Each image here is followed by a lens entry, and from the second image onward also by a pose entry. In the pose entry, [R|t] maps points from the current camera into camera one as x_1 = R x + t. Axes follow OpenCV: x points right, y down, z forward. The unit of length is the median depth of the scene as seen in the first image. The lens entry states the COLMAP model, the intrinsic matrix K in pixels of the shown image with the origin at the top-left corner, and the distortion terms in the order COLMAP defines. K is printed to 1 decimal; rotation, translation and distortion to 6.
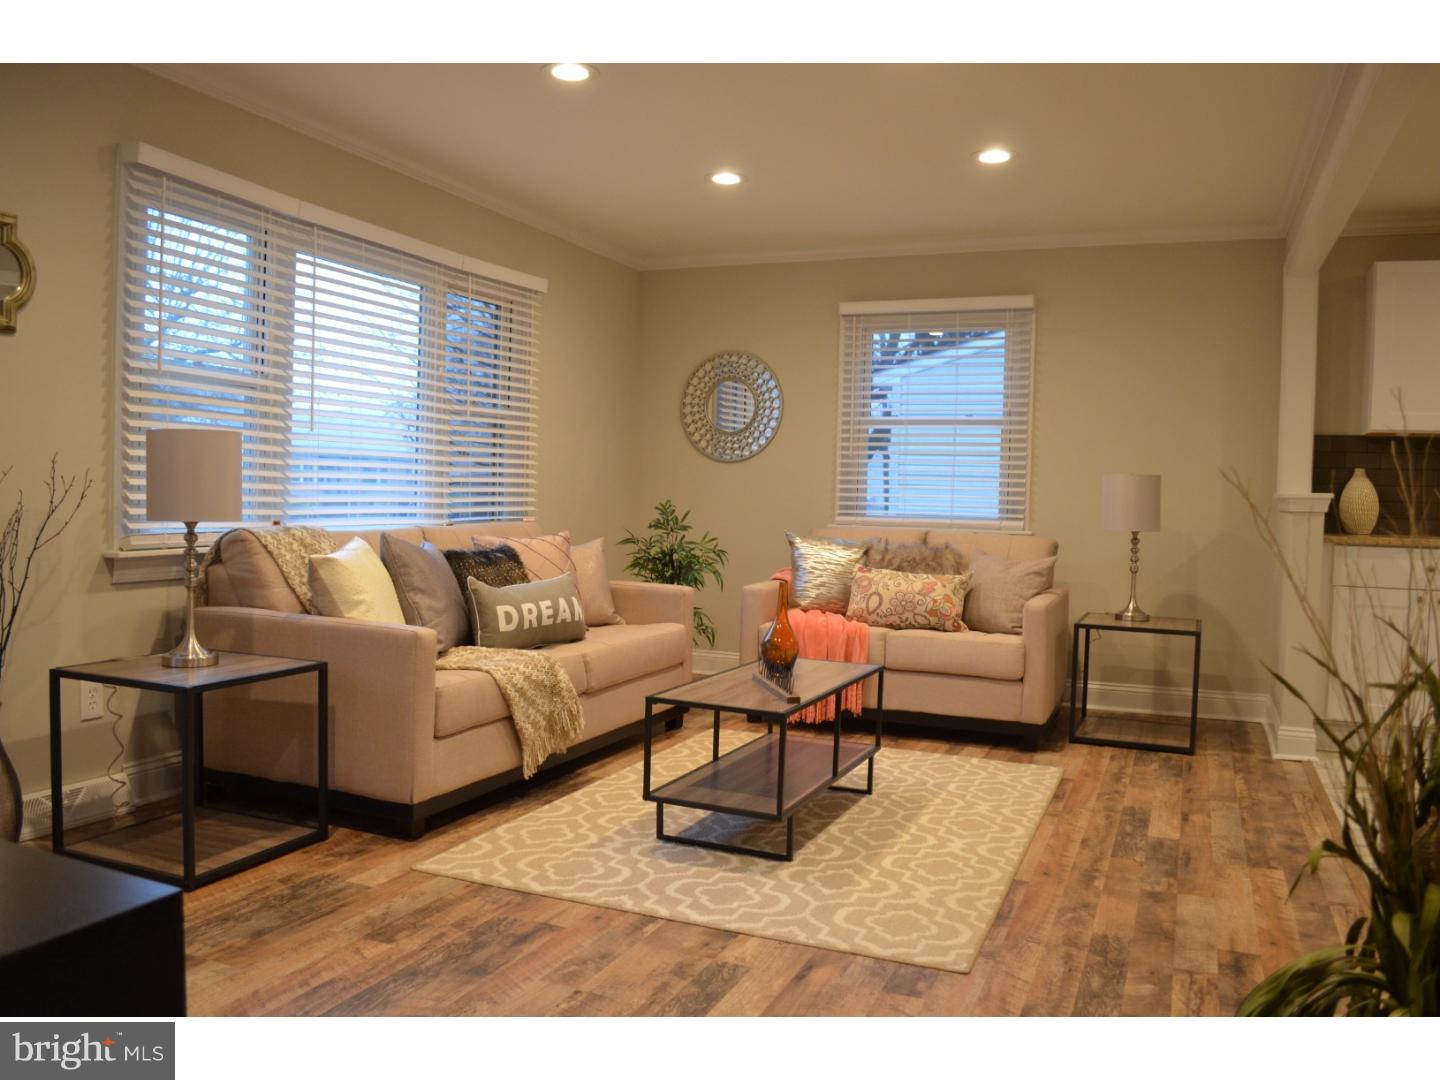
lens RADIAL K [[1136.2, 0, 720.0], [0, 1136.2, 540.0], [0, 0, 1]] dist [-0.073358, -0.004430]
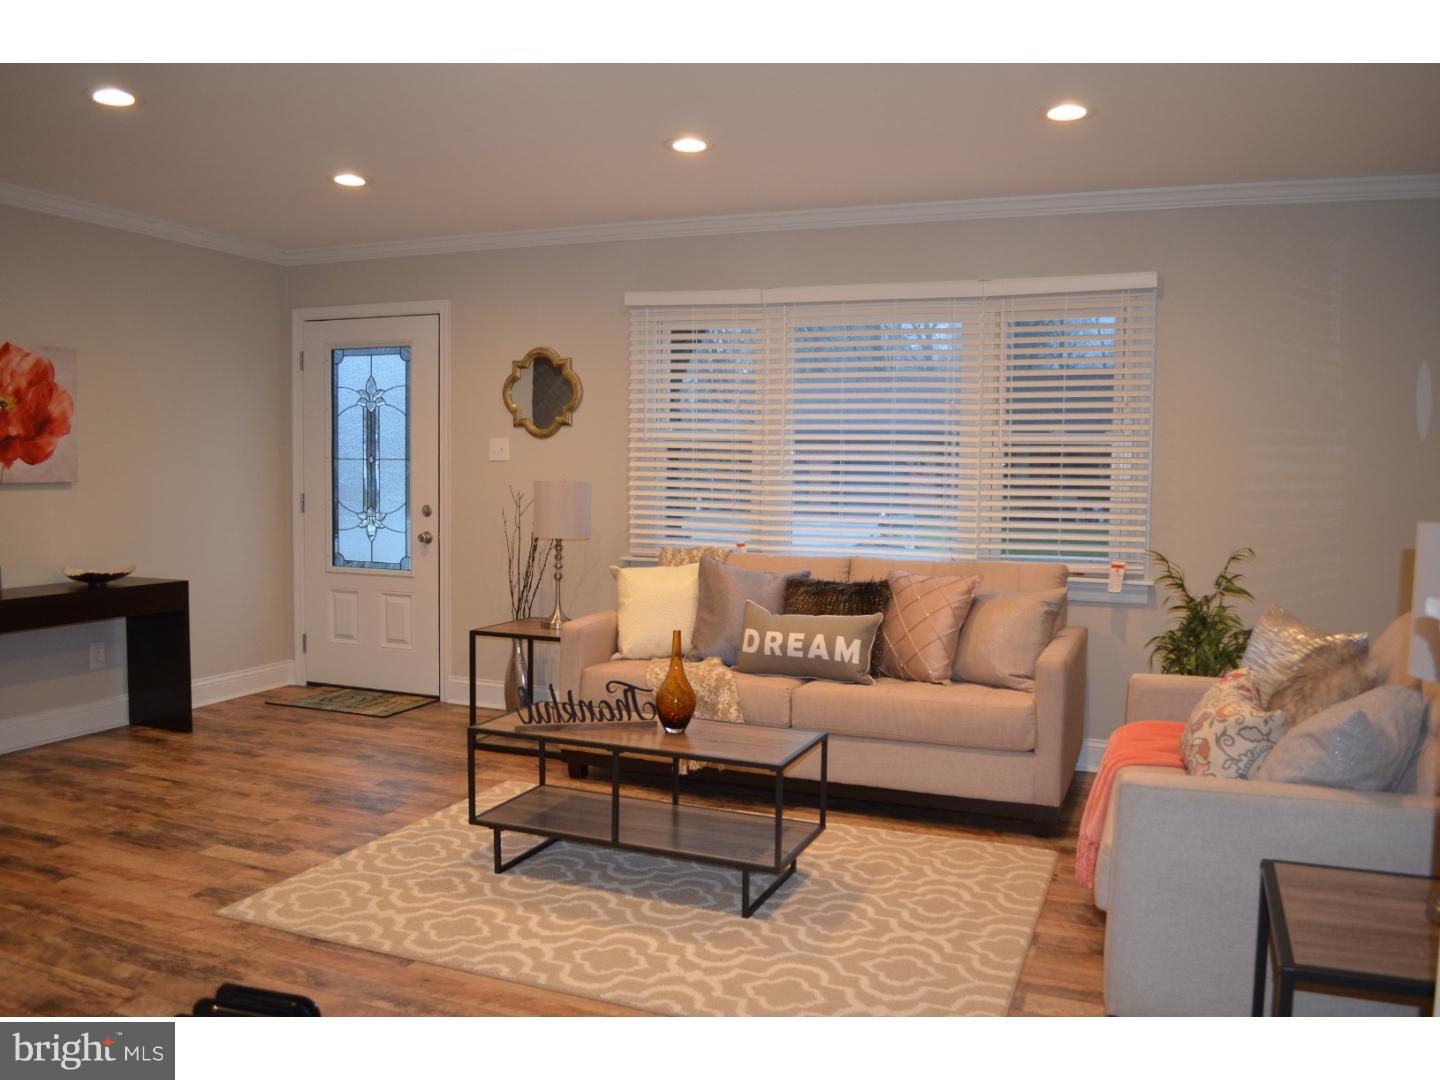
lens RADIAL K [[1136.2, 0, 720.0], [0, 1136.2, 540.0], [0, 0, 1]] dist [-0.073358, -0.004430]
pose [[0.016374, 0.032585, -0.999335, 1.139499], [-0.060319, 0.997681, 0.031543, -0.076663], [0.998045, 0.059763, 0.018301, 1.195932]]
